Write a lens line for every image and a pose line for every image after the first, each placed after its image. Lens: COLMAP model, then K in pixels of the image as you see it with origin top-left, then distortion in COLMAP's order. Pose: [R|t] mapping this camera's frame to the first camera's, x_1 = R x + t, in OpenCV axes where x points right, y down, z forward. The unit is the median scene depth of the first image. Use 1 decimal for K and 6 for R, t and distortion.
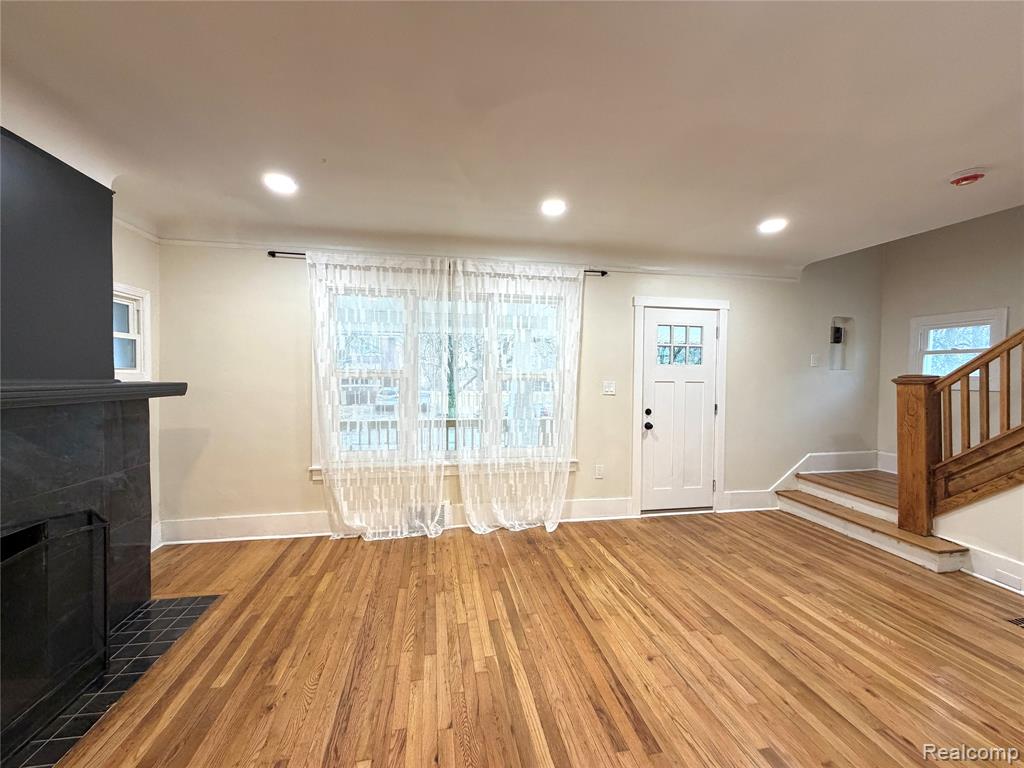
lens RADIAL K [[408.1, 0, 510.2], [0, 408.1, 381.9], [0, 0, 1]] dist [0.000860, 0.000268]
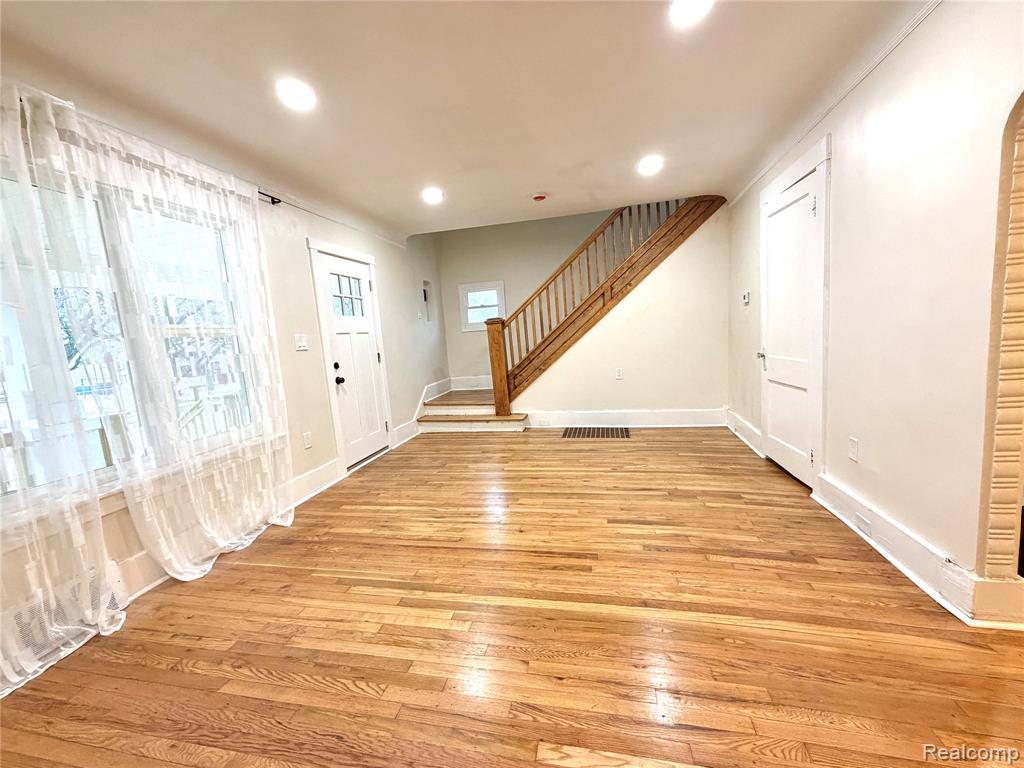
lens RADIAL K [[408.1, 0, 510.2], [0, 408.1, 381.9], [0, 0, 1]] dist [0.000860, 0.000268]
pose [[0.394868, -0.148371, 0.906678, -0.449505], [0.095085, 0.988174, 0.120297, 0.042834], [-0.913804, 0.038710, 0.404306, 0.307628]]
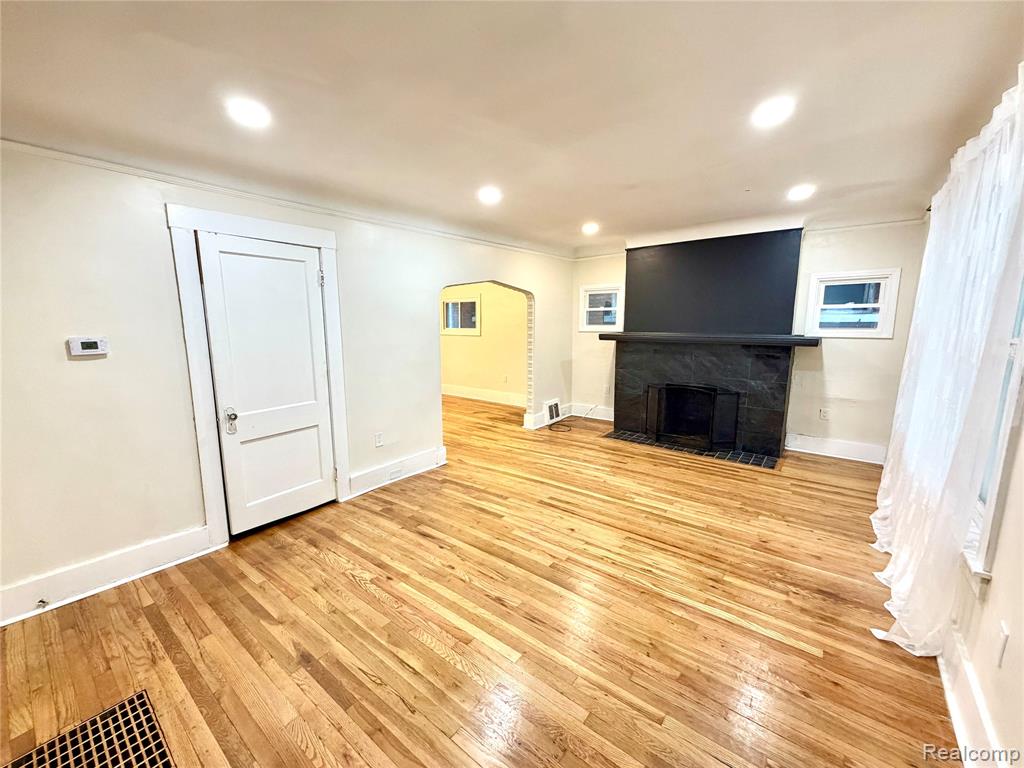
lens RADIAL K [[408.1, 0, 510.2], [0, 408.1, 381.9], [0, 0, 1]] dist [0.000860, 0.000268]
pose [[-0.754929, 0.092248, -0.649286, 0.868345], [-0.012976, 0.987763, 0.155424, -0.049062], [0.655678, 0.125760, -0.744494, 1.148159]]
